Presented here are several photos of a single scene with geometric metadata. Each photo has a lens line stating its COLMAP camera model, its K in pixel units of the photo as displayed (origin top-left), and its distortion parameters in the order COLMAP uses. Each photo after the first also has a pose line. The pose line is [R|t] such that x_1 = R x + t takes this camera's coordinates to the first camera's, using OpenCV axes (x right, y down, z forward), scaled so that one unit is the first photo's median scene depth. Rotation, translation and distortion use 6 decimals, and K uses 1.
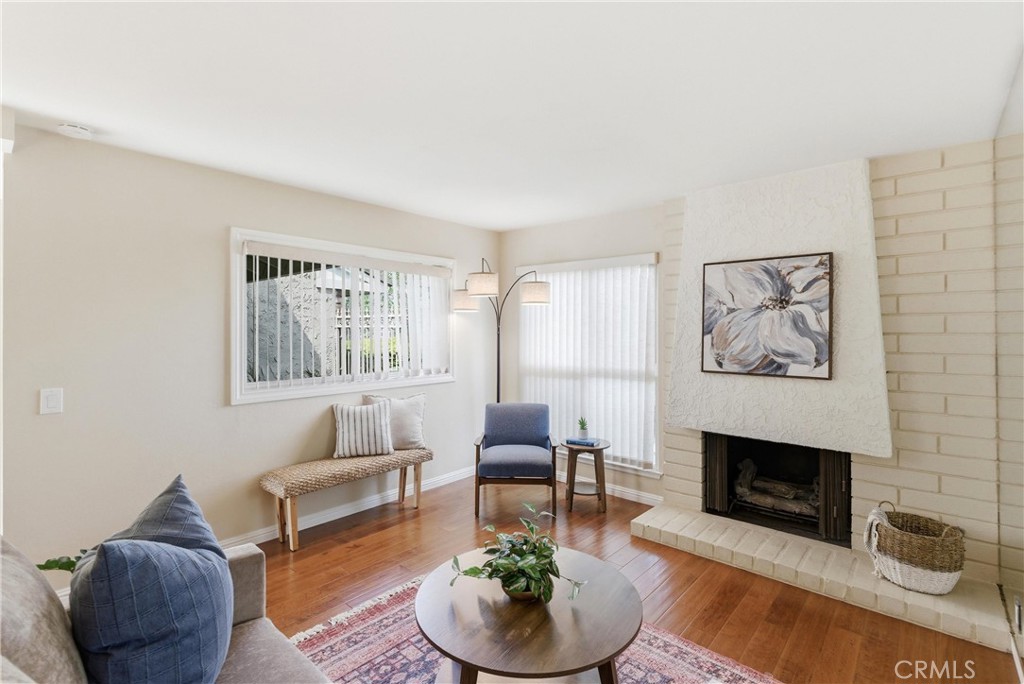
lens RADIAL K [[466.4, 0, 514.1], [0, 466.4, 338.1], [0, 0, 1]] dist [0.002295, 0.000377]
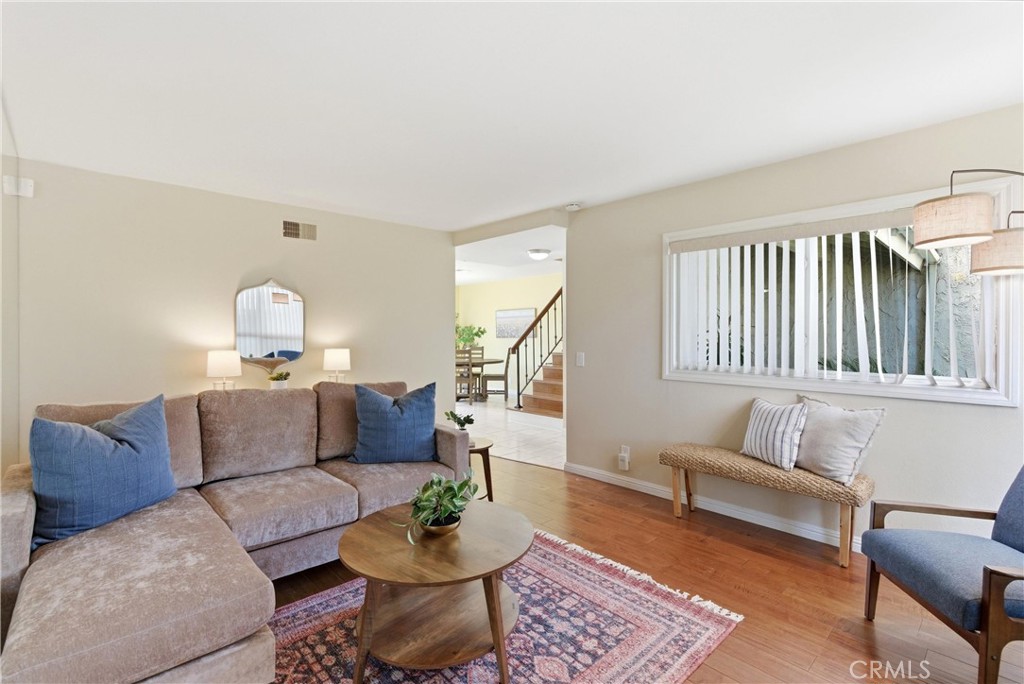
lens RADIAL K [[466.4, 0, 514.1], [0, 466.4, 338.1], [0, 0, 1]] dist [0.002295, 0.000377]
pose [[-0.093989, 0.017888, -0.995413, 0.624499], [0.001562, 0.999840, 0.017820, 0.008197], [0.995572, 0.000120, -0.094002, 0.672438]]
